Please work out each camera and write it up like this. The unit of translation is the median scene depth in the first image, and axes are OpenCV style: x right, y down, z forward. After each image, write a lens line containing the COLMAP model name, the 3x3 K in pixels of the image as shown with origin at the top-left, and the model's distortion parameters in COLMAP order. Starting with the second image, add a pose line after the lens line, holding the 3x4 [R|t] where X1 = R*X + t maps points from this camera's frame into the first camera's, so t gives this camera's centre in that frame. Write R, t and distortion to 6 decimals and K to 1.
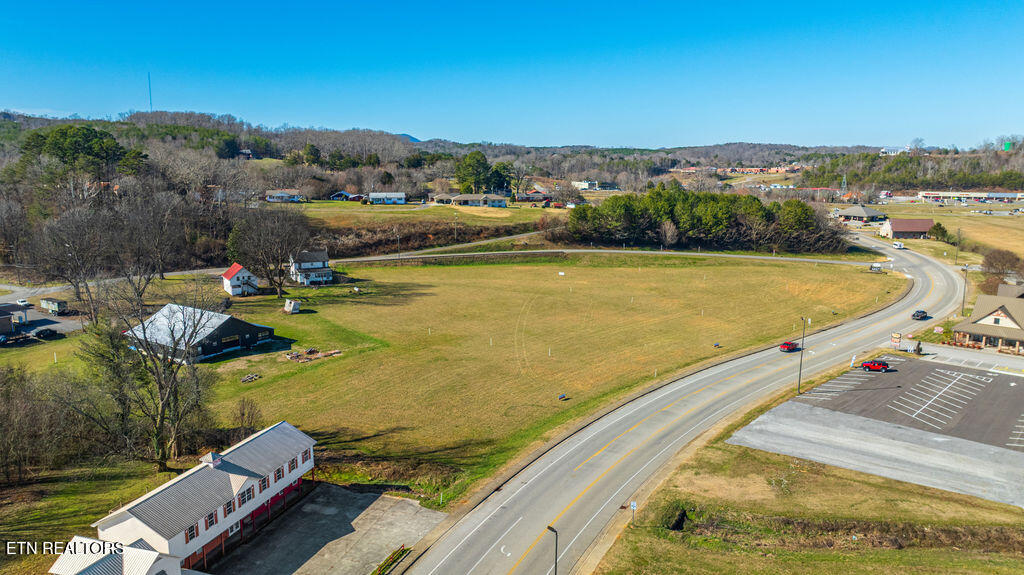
lens RADIAL K [[737.4, 0, 512.0], [0, 737.4, 287.5], [0, 0, 1]] dist [-0.024389, -0.000030]
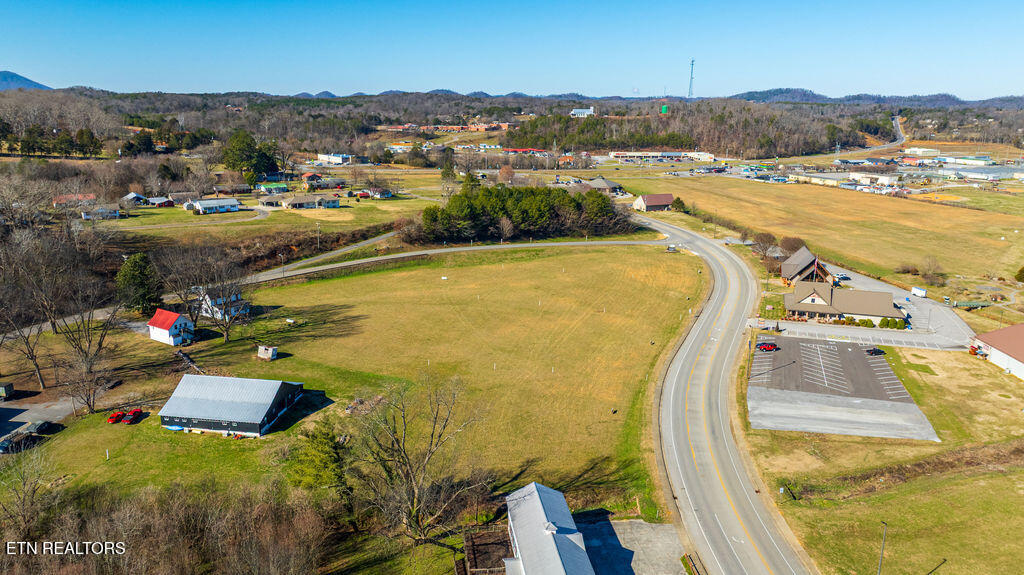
lens RADIAL K [[737.4, 0, 512.0], [0, 737.4, 287.5], [0, 0, 1]] dist [-0.024389, -0.000030]
pose [[0.903820, -0.101273, 0.415755, -0.262494], [0.070425, 0.993546, 0.088916, -0.083531], [-0.422077, -0.051084, 0.905120, -0.033444]]
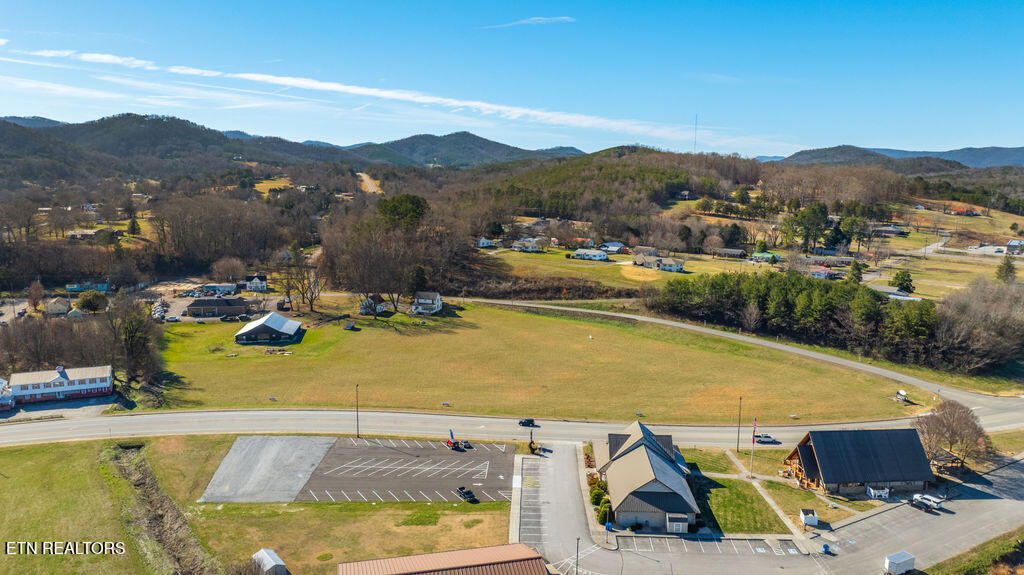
lens RADIAL K [[737.4, 0, 512.0], [0, 737.4, 287.5], [0, 0, 1]] dist [-0.024389, -0.000030]
pose [[0.670647, 0.119976, -0.732010, 0.722317], [-0.136923, 0.989898, 0.036799, -0.106357], [0.729030, 0.075550, 0.680299, 0.100404]]
